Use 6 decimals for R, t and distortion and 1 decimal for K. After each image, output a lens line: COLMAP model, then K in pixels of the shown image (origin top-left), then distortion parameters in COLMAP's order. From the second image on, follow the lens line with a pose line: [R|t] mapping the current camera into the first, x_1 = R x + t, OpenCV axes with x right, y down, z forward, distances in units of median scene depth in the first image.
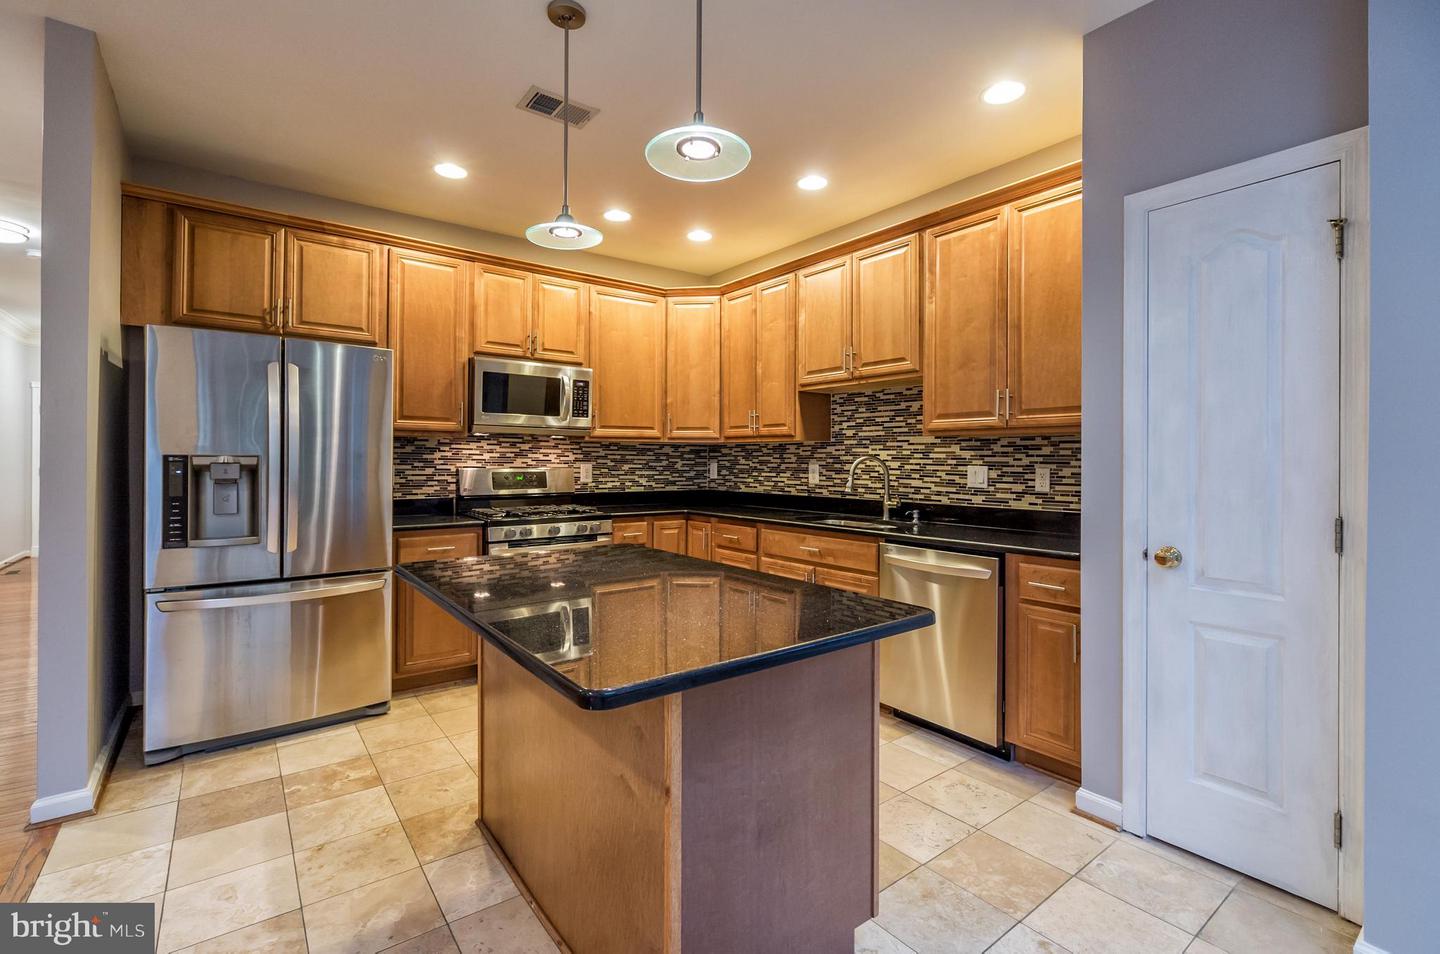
lens RADIAL K [[657.0, 0, 713.2], [0, 657.0, 463.1], [0, 0, 1]] dist [-0.002507, -0.000388]
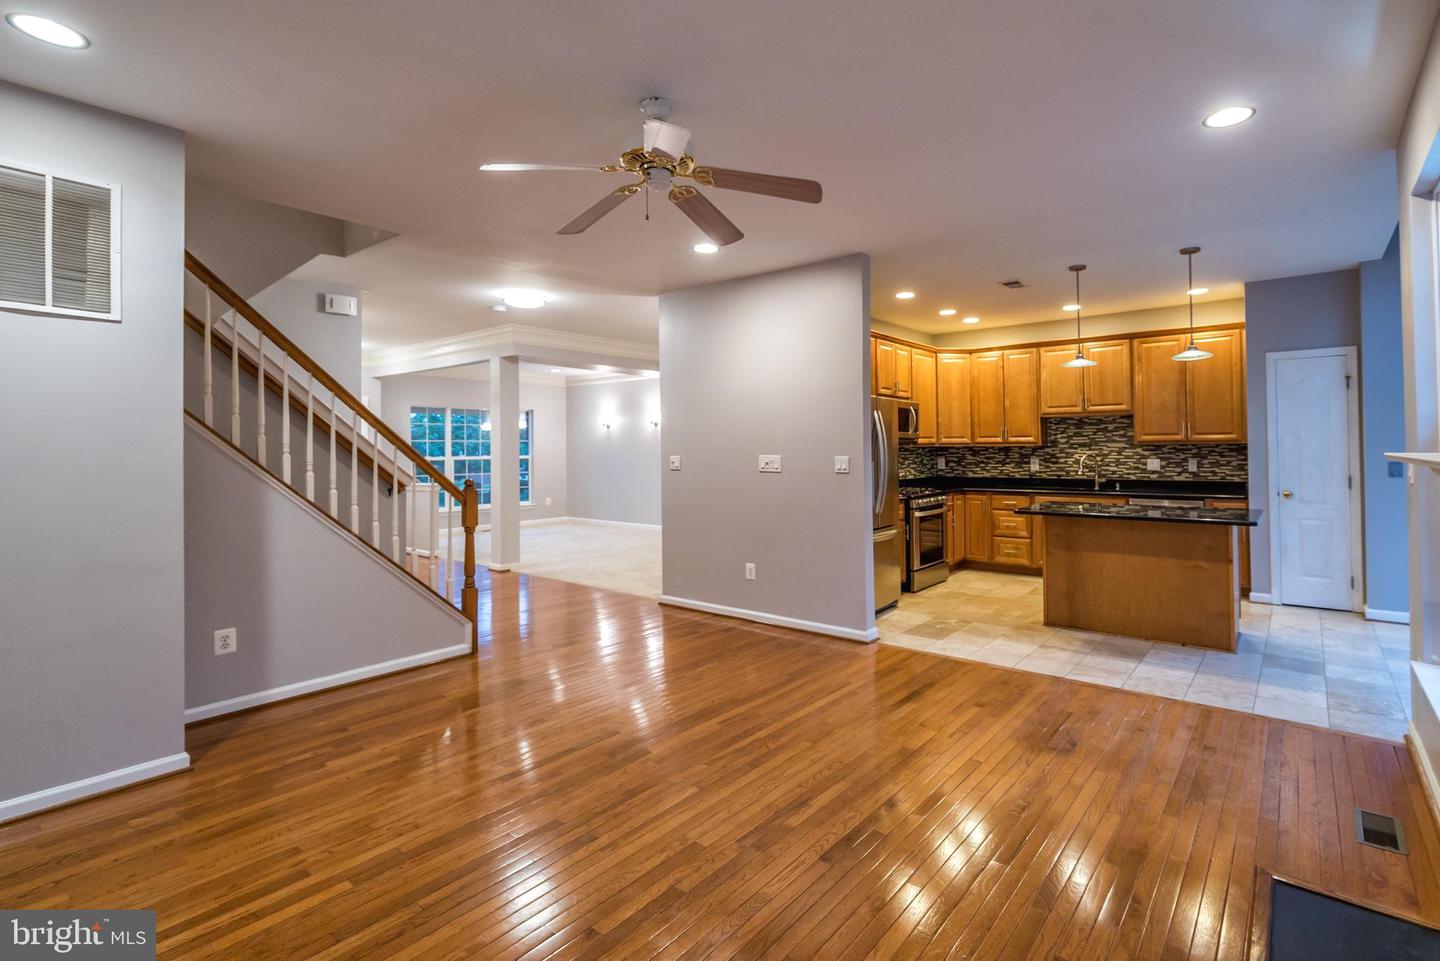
lens RADIAL K [[692.1, 0, 786.5], [0, 692.1, 440.0], [0, 0, 1]] dist [-0.000790, -0.000247]
pose [[0.961667, -0.010638, 0.274013, -1.076582], [0.015431, 0.999763, -0.015340, -0.033402], [-0.273785, 0.018980, 0.961604, -0.600993]]
